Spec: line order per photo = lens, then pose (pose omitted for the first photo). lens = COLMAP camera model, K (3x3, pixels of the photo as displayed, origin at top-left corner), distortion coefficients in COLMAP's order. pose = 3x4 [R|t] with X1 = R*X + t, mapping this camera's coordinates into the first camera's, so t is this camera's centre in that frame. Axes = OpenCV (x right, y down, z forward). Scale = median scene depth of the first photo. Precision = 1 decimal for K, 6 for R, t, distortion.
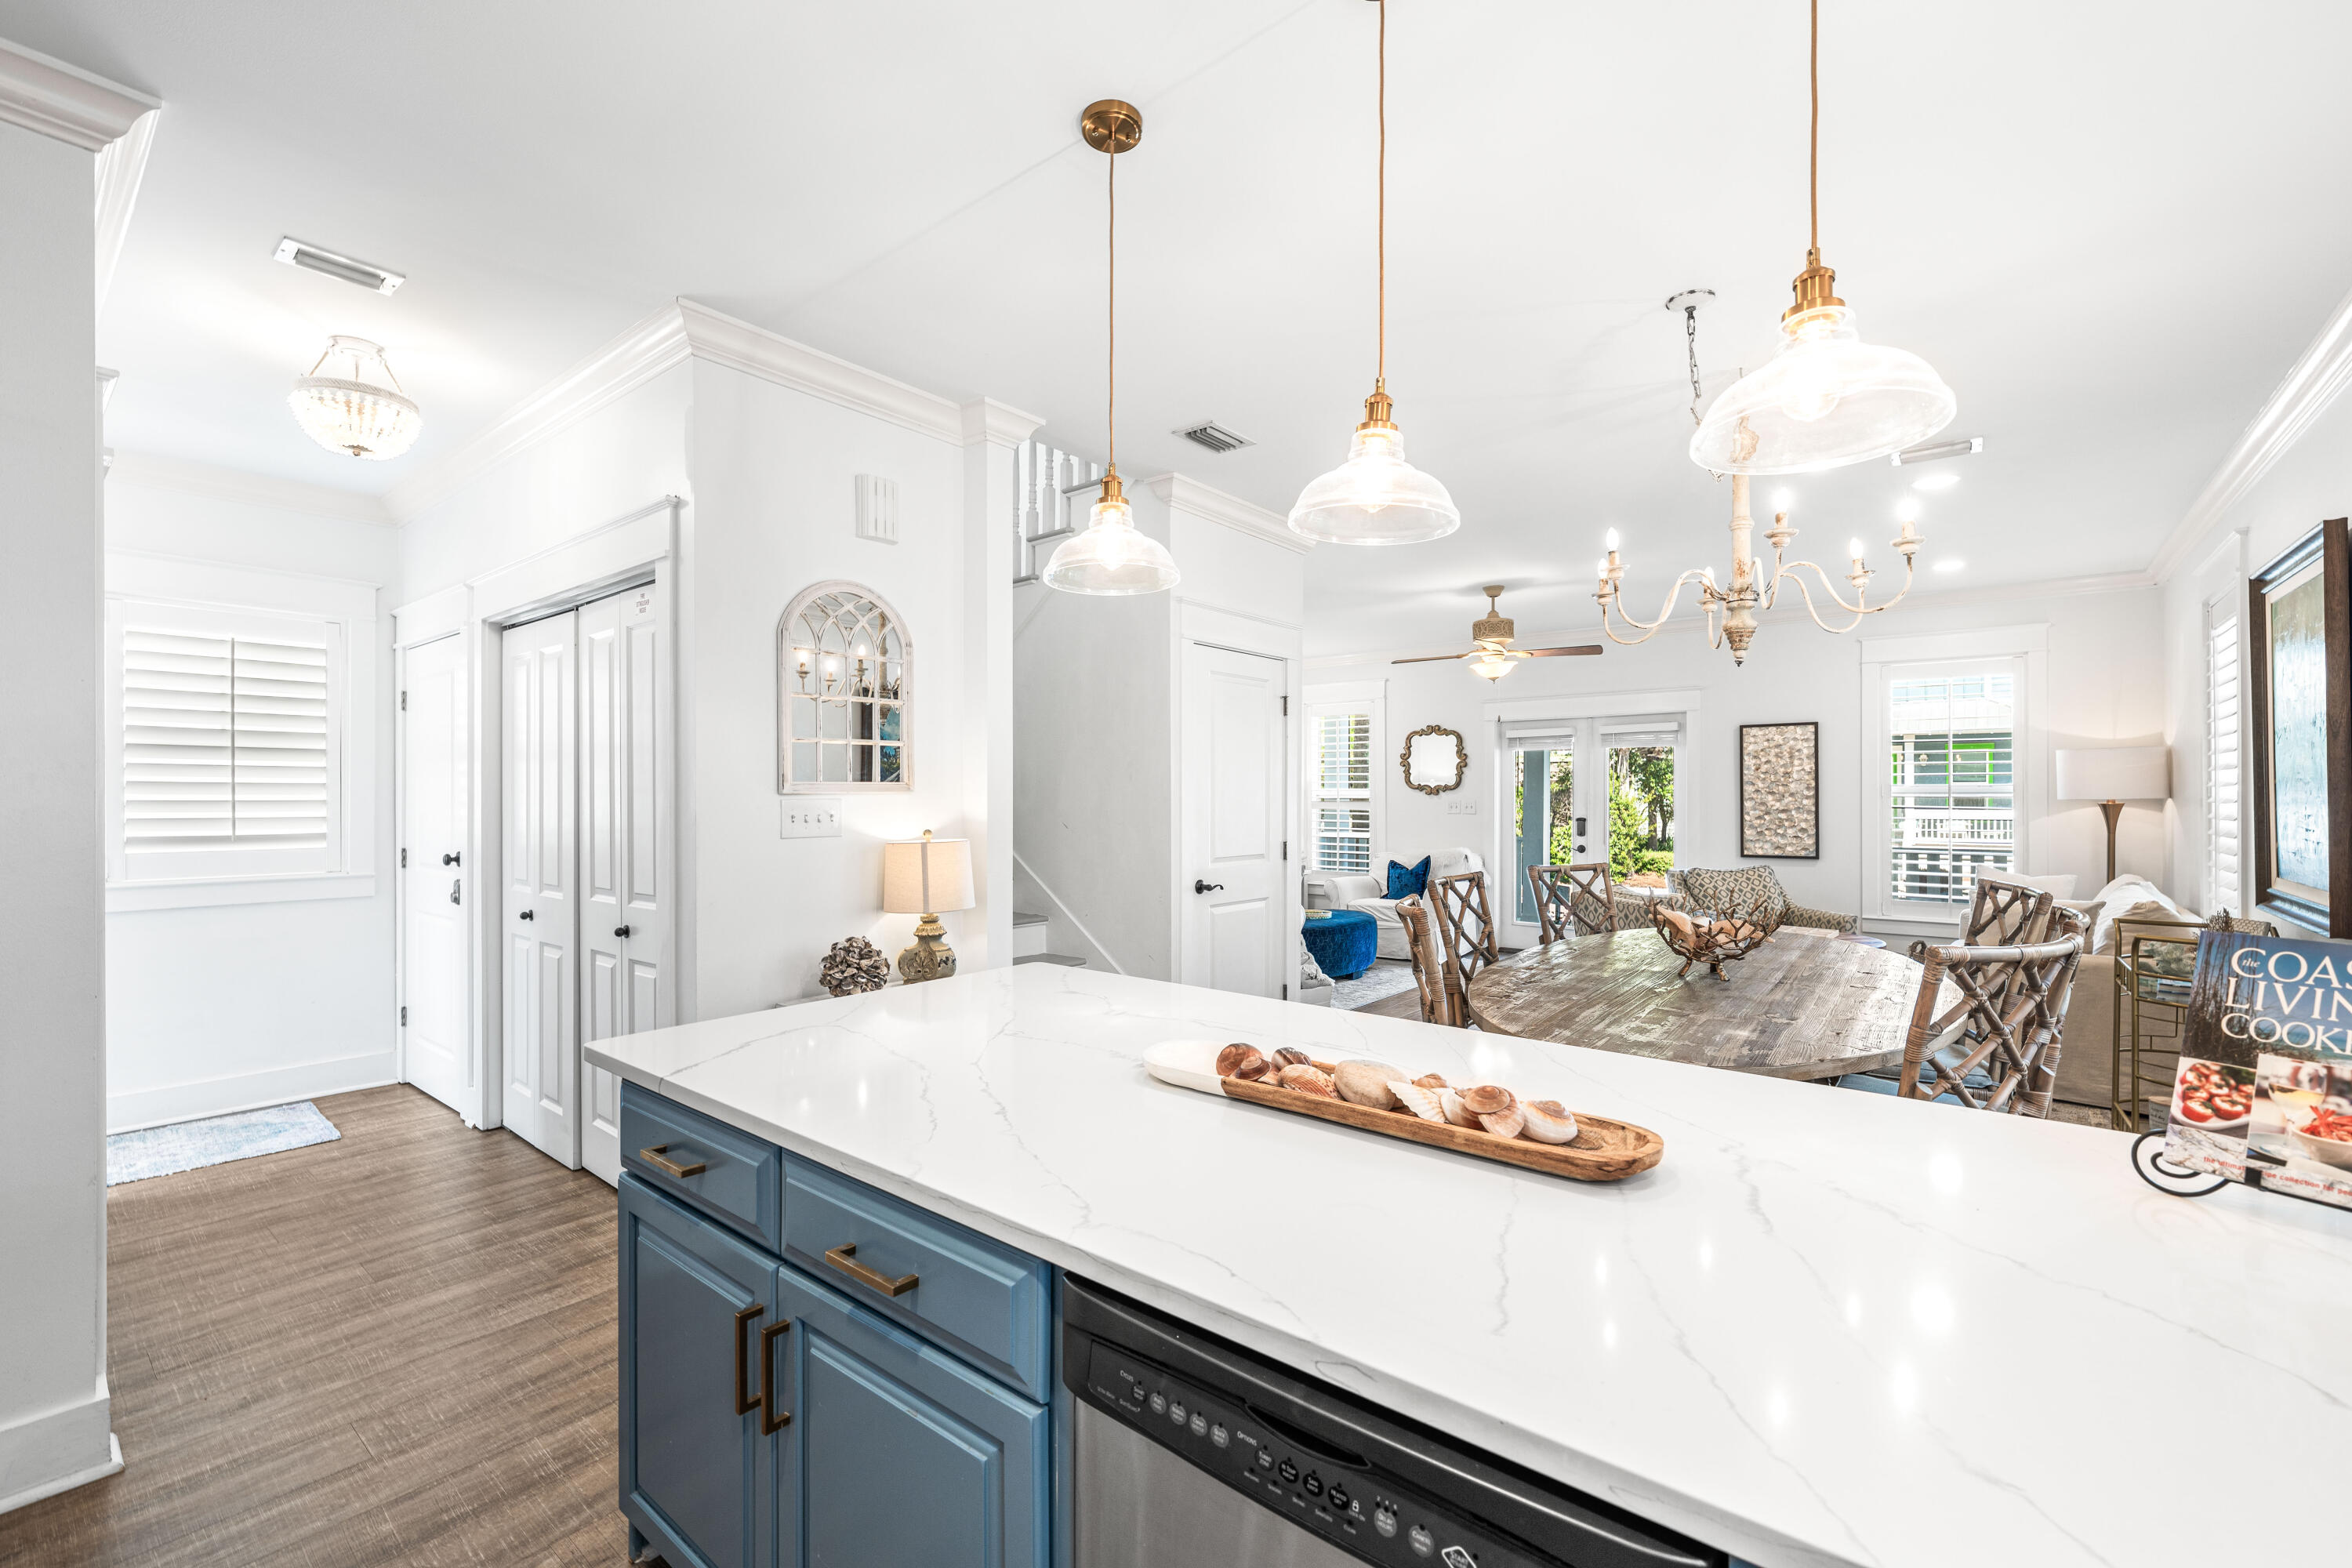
lens RADIAL K [[1040.7, 0, 1176.0], [0, 1040.7, 784.0], [0, 0, 1]] dist [0.002334, 0.000113]
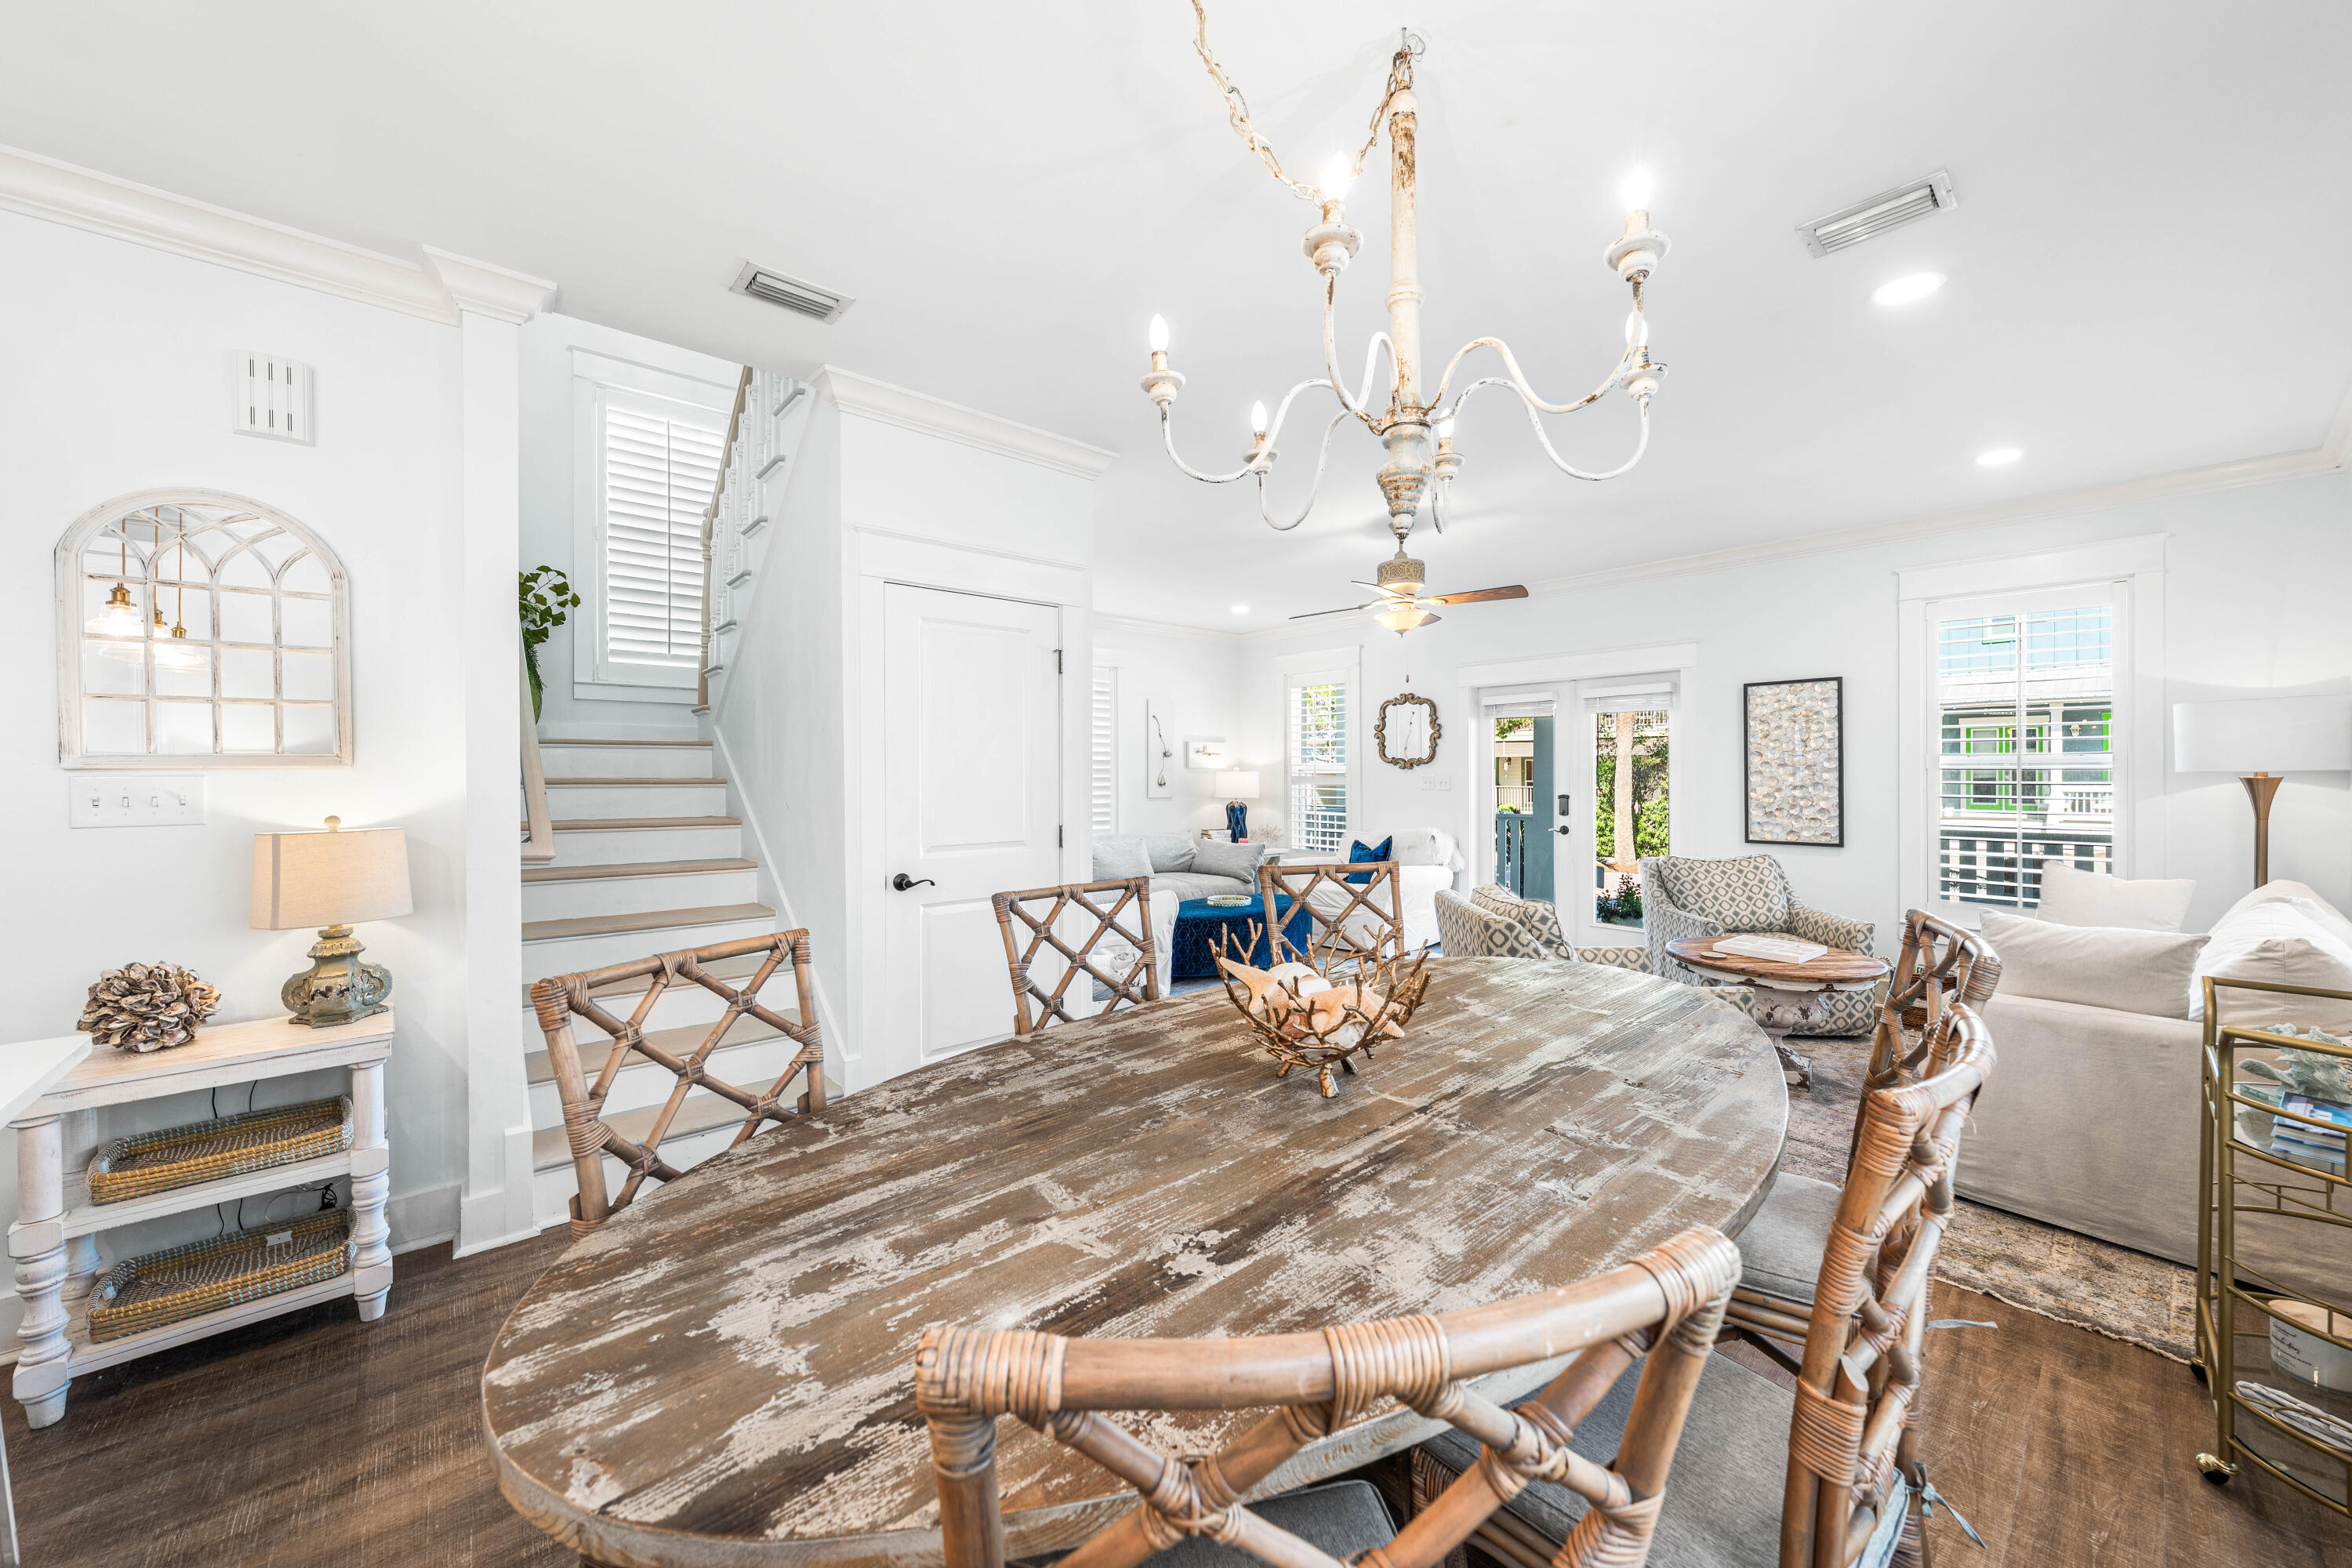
lens RADIAL K [[895.8, 0, 1181.2], [0, 895.8, 762.7], [0, 0, 1]] dist [-0.002137, -0.000334]
pose [[0.983910, -0.004450, -0.178611, 0.235977], [0.004755, 0.999988, 0.001282, 0.003591], [0.178603, -0.002111, 0.983919, 0.226906]]
